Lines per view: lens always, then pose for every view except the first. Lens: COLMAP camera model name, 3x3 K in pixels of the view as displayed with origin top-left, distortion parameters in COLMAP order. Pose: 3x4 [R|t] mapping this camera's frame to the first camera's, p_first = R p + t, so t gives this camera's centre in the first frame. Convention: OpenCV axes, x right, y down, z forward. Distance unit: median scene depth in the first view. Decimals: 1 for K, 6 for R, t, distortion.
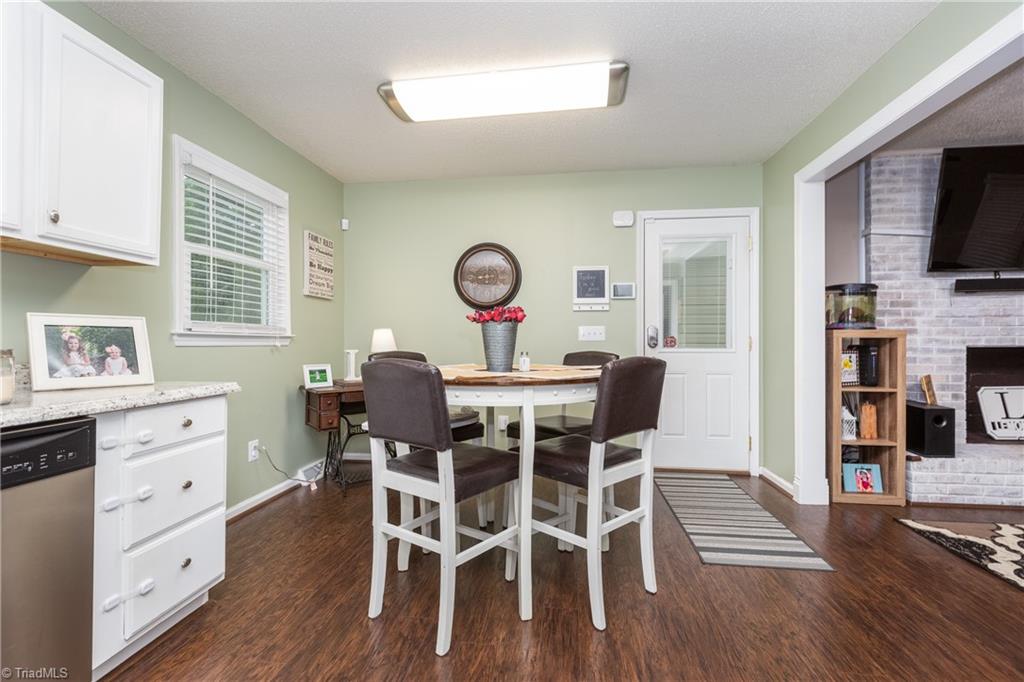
lens RADIAL K [[461.1, 0, 511.9], [0, 461.1, 342.2], [0, 0, 1]] dist [0.004388, -0.000405]
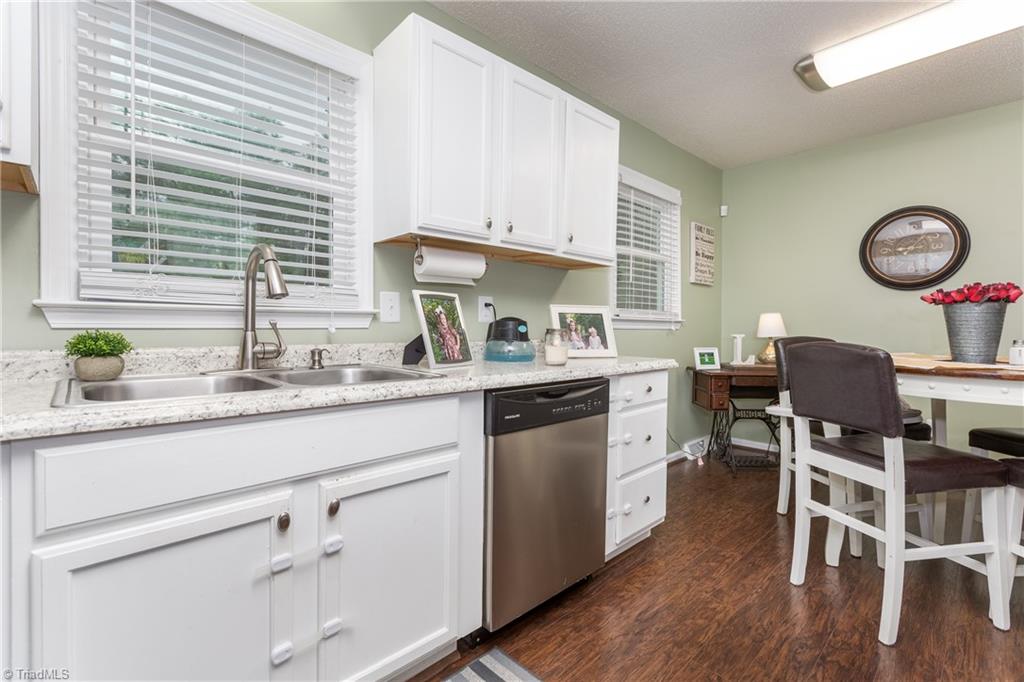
lens RADIAL K [[461.1, 0, 507.1], [0, 461.1, 331.5], [0, 0, 1]] dist [0.004388, -0.000405]
pose [[0.773455, 0.012224, -0.633733, -0.111781], [-0.007141, 0.999919, 0.010573, 0.003633], [0.633811, -0.003653, 0.773479, -0.118835]]
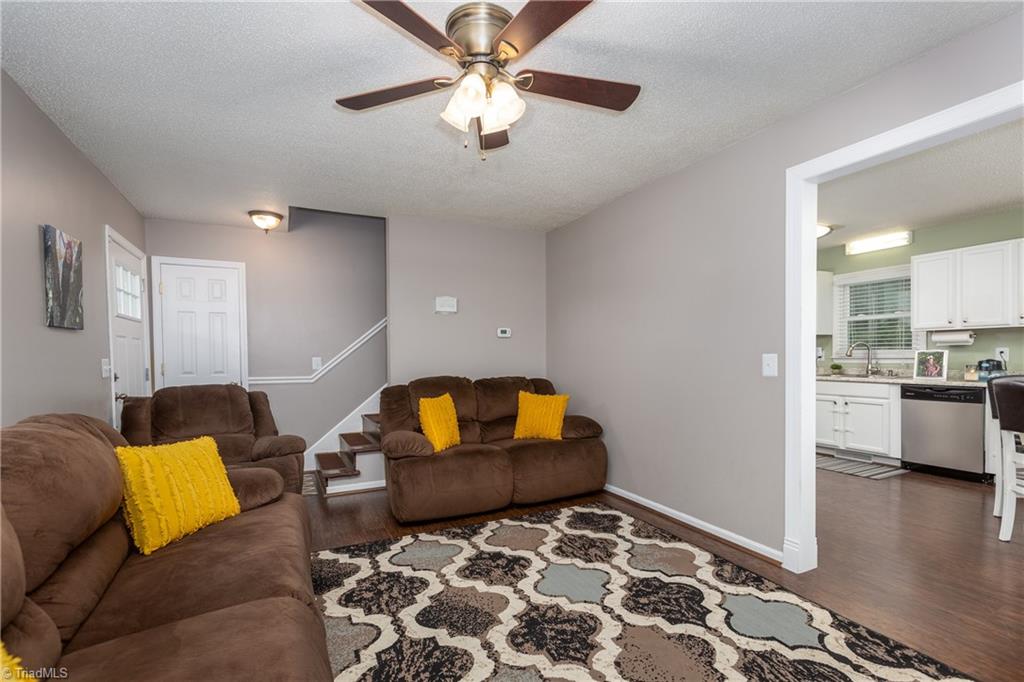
lens RADIAL K [[461.1, 0, 514.3], [0, 461.1, 367.5], [0, 0, 1]] dist [0.004388, -0.000405]
pose [[-0.832096, 0.026363, -0.554005, 1.468982], [0.014065, 0.999551, 0.026440, -0.042470], [0.554453, 0.014208, -0.832094, 0.793698]]
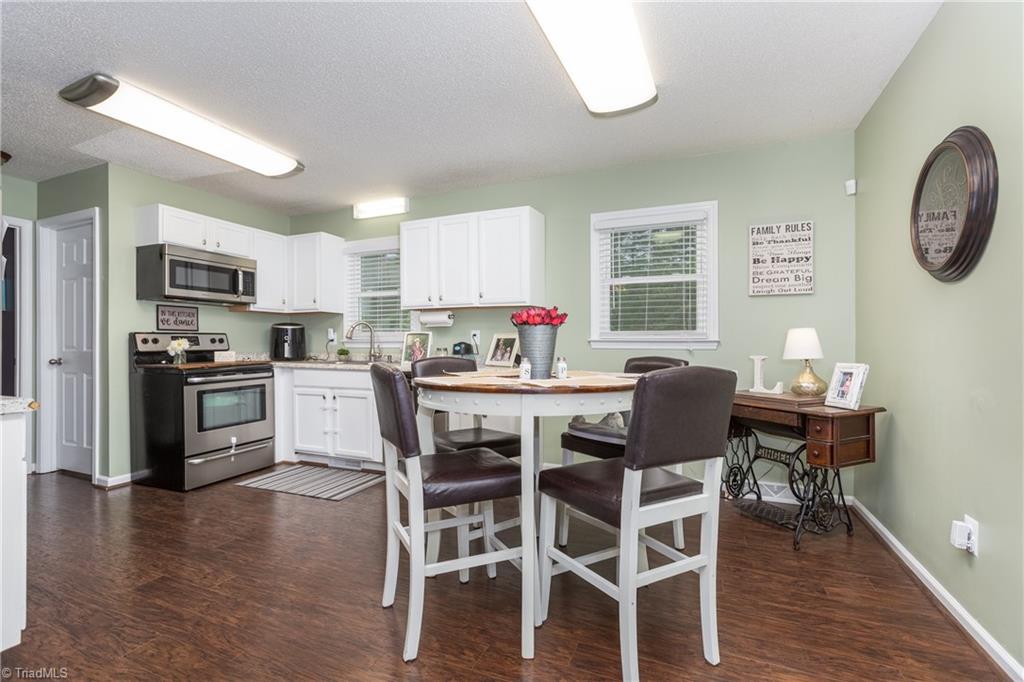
lens RADIAL K [[461.1, 0, 509.6], [0, 461.1, 344.7], [0, 0, 1]] dist [0.004388, -0.000405]
pose [[-0.274677, 0.000927, -0.961536, 0.669474], [-0.001641, 0.999998, 0.001433, -0.004322], [0.961535, 0.001972, -0.274675, 0.904389]]
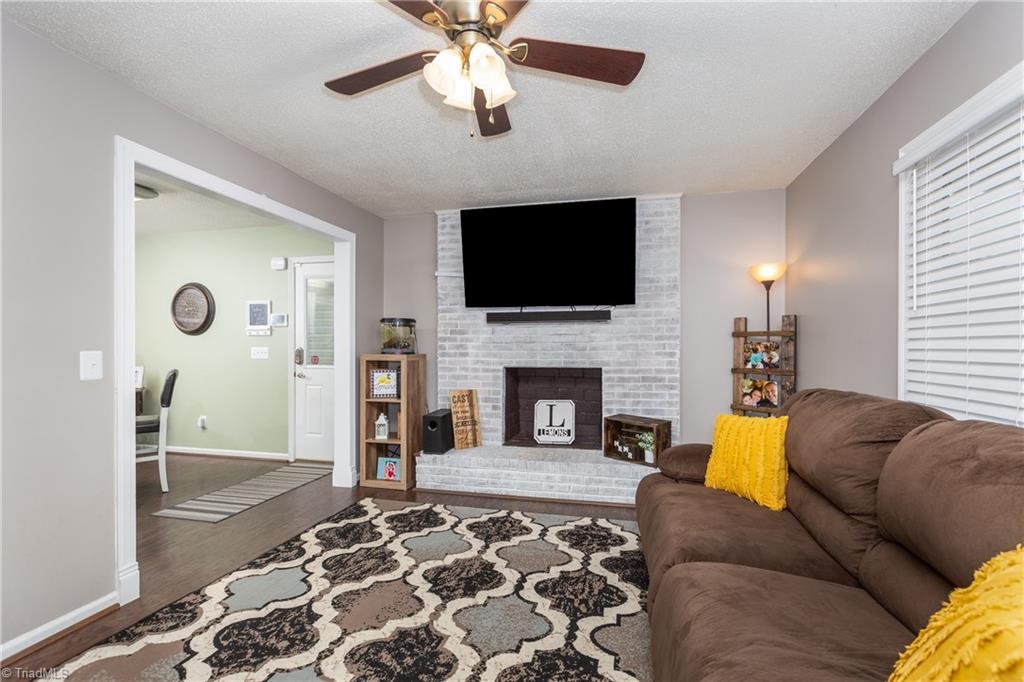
lens RADIAL K [[461.1, 0, 506.3], [0, 461.1, 349.4], [0, 0, 1]] dist [0.004388, -0.000405]
pose [[0.992490, 0.005662, -0.122192, 1.273757], [-0.005378, 0.999982, 0.002650, -0.045481], [0.122205, -0.001973, 0.992503, -0.244589]]
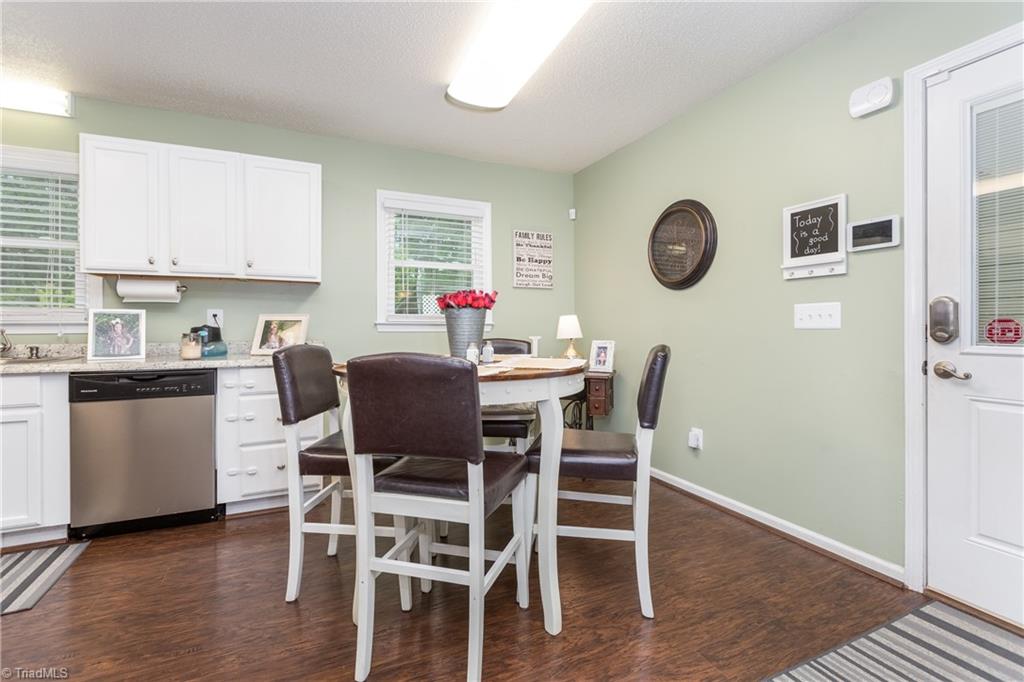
lens RADIAL K [[461.1, 0, 508.9], [0, 461.1, 327.3], [0, 0, 1]] dist [0.004388, -0.000405]
pose [[0.523972, 0.002223, -0.851732, 0.590019], [0.000305, 0.999996, 0.002798, -0.007423], [0.851735, -0.001726, 0.523970, 0.451623]]
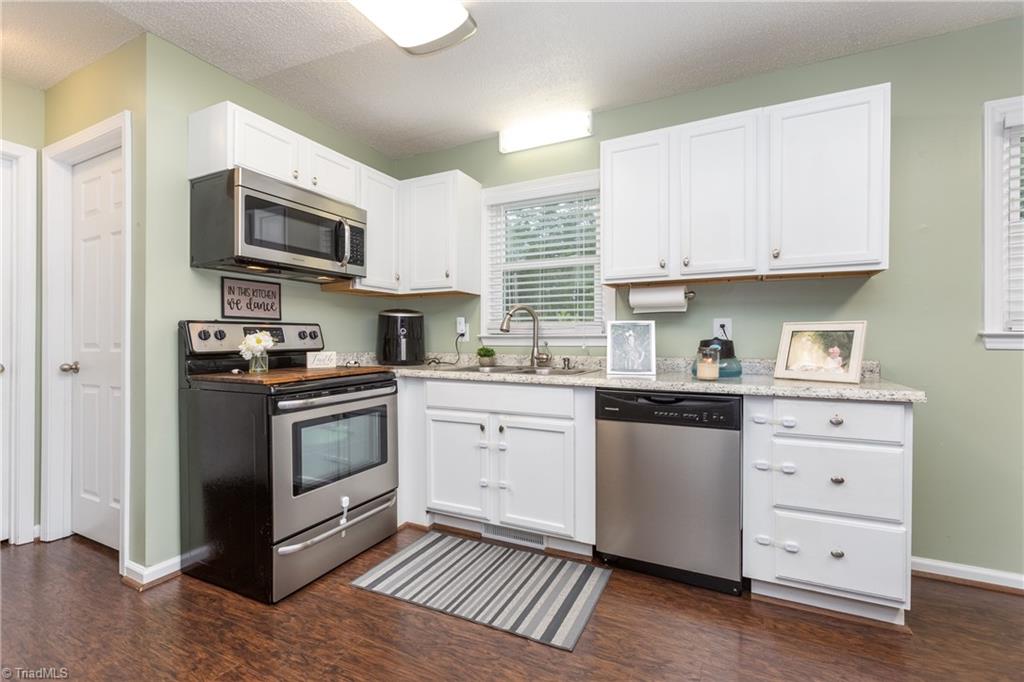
lens RADIAL K [[461.1, 0, 512.4], [0, 461.1, 338.9], [0, 0, 1]] dist [0.004388, -0.000405]
pose [[-0.330776, -0.003376, -0.943703, 0.291869], [-0.002331, 0.999993, -0.002760, -0.004366], [0.943706, 0.001287, -0.330782, 0.351647]]
